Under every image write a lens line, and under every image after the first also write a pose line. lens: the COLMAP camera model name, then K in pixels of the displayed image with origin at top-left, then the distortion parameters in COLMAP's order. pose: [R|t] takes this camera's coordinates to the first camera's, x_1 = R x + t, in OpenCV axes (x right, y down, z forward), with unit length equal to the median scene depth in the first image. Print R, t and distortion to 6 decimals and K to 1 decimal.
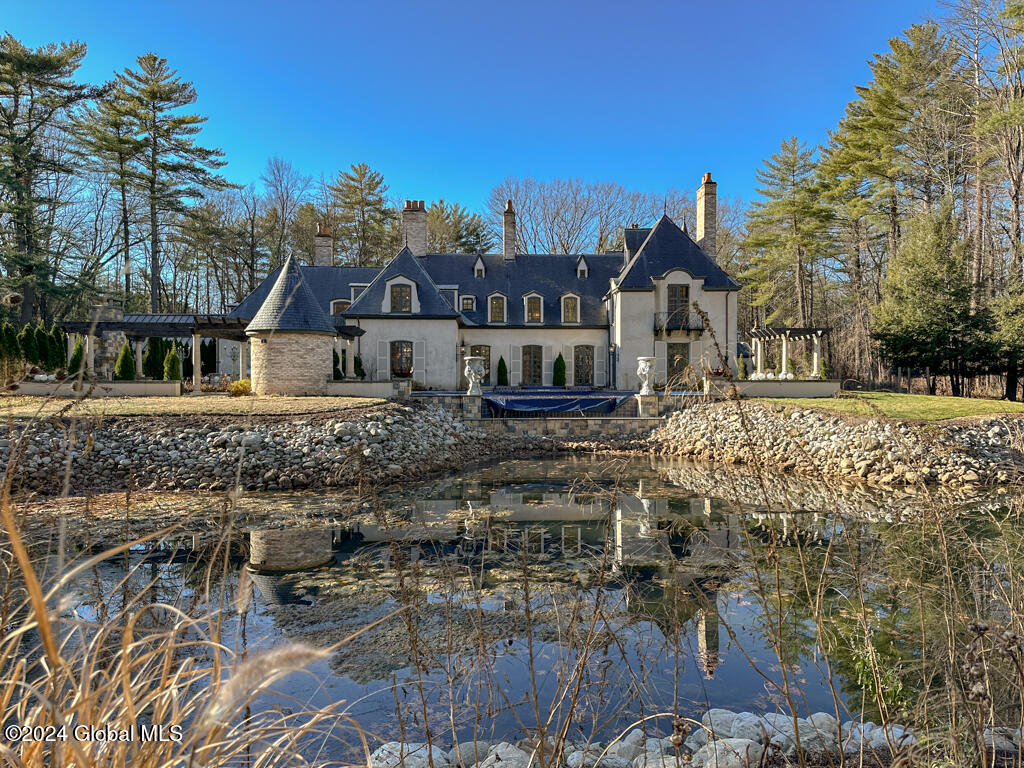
lens RADIAL K [[691.7, 0, 512.0], [0, 691.7, 384.0], [0, 0, 1]] dist [0.068474, -0.125682]
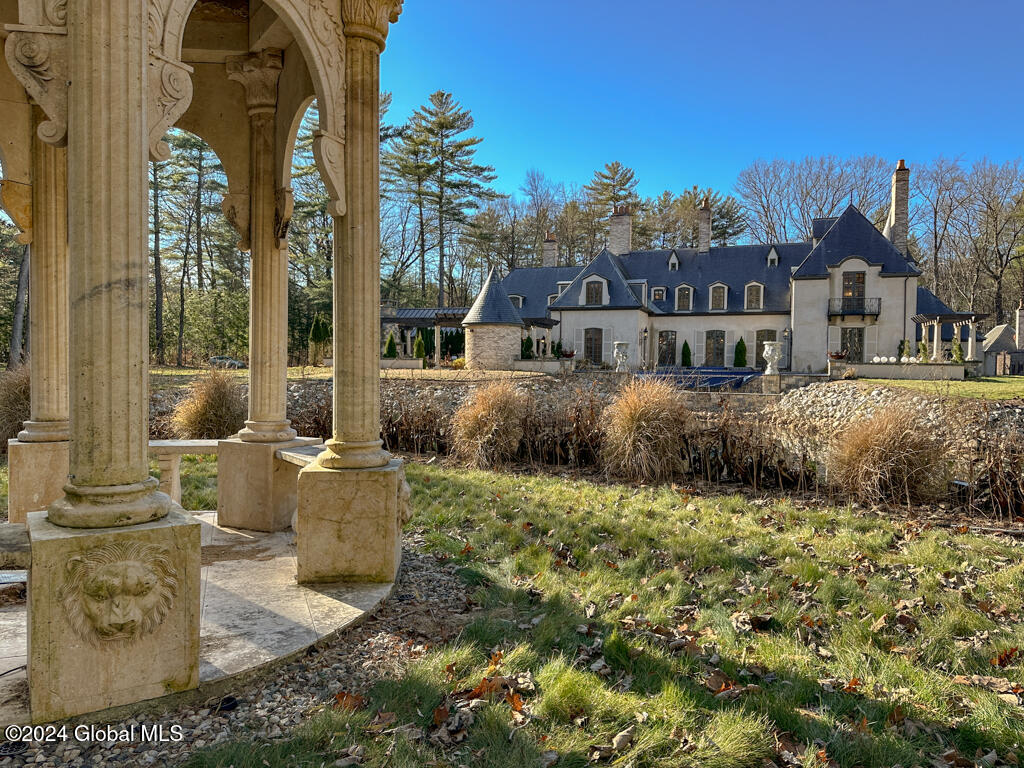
lens RADIAL K [[691.7, 0, 512.0], [0, 691.7, 384.0], [0, 0, 1]] dist [0.068474, -0.125682]
pose [[0.919282, 0.023975, -0.392869, 0.170181], [-0.013866, 0.999496, 0.028549, 0.002925], [0.393356, -0.020797, 0.919151, -0.160499]]
